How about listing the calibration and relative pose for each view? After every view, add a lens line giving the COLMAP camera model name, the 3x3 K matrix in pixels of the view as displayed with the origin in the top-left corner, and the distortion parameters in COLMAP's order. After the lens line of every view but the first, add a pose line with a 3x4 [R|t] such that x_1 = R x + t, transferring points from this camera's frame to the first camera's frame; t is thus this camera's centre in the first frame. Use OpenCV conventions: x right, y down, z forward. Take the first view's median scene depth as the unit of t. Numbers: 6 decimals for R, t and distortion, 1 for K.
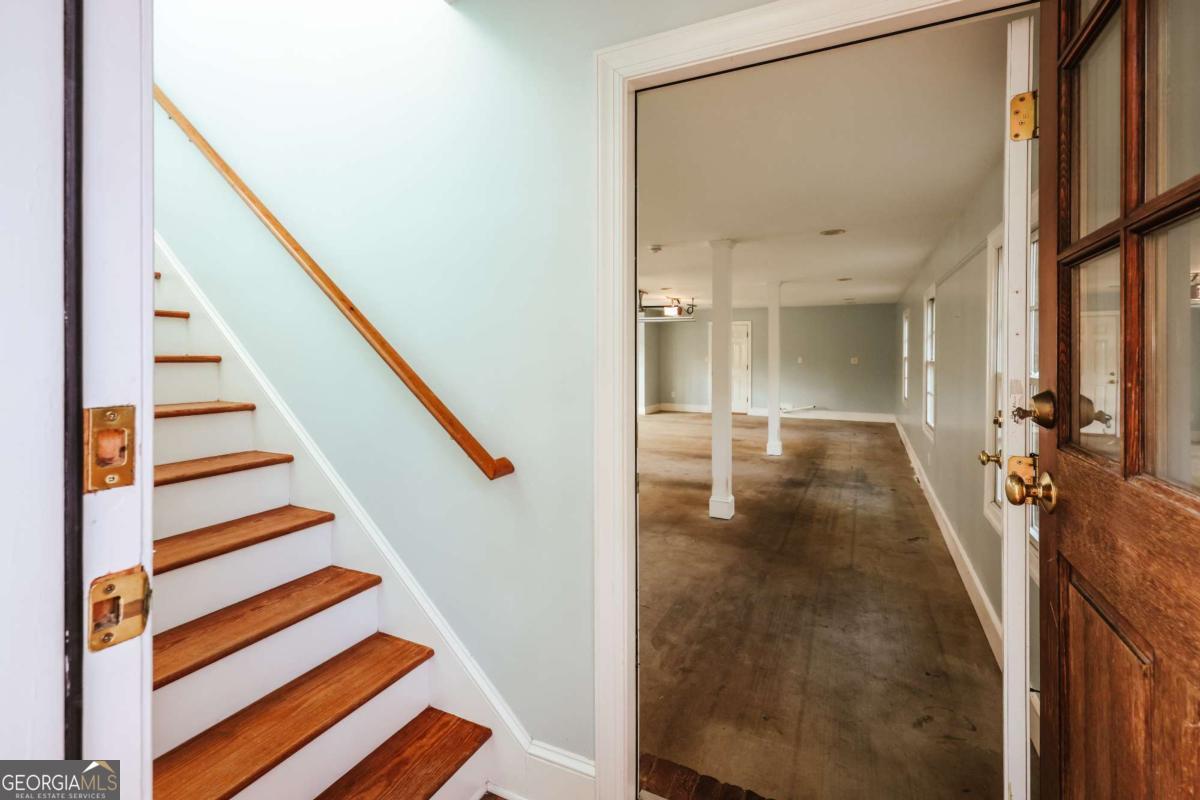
lens RADIAL K [[542.1, 0, 602.6], [0, 542.1, 349.0], [0, 0, 1]] dist [0.001063, 0.000201]
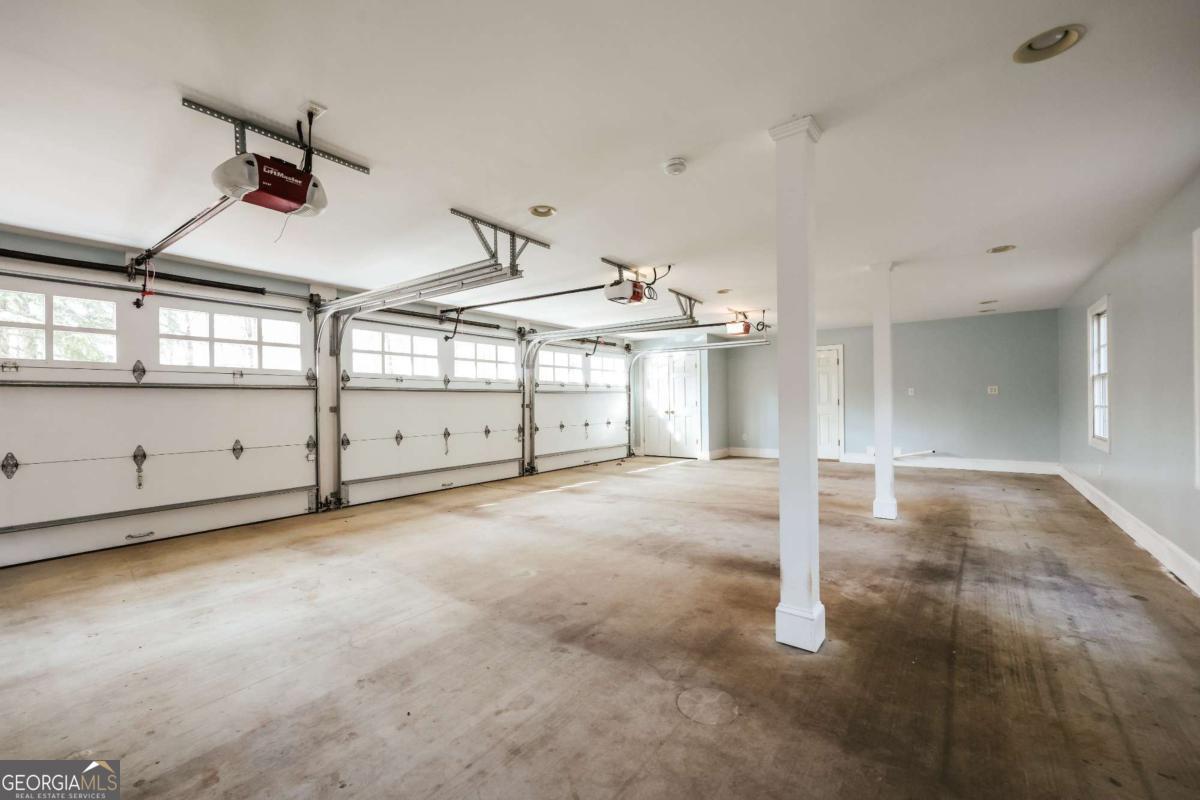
lens RADIAL K [[507.0, 0, 596.1], [0, 507.0, 398.3], [0, 0, 1]] dist [0.003524, 0.000799]
pose [[0.984181, -0.009929, -0.176885, 0.083251], [0.008865, 0.999938, -0.006804, 0.051789], [0.176942, 0.005128, 0.984208, 0.348244]]
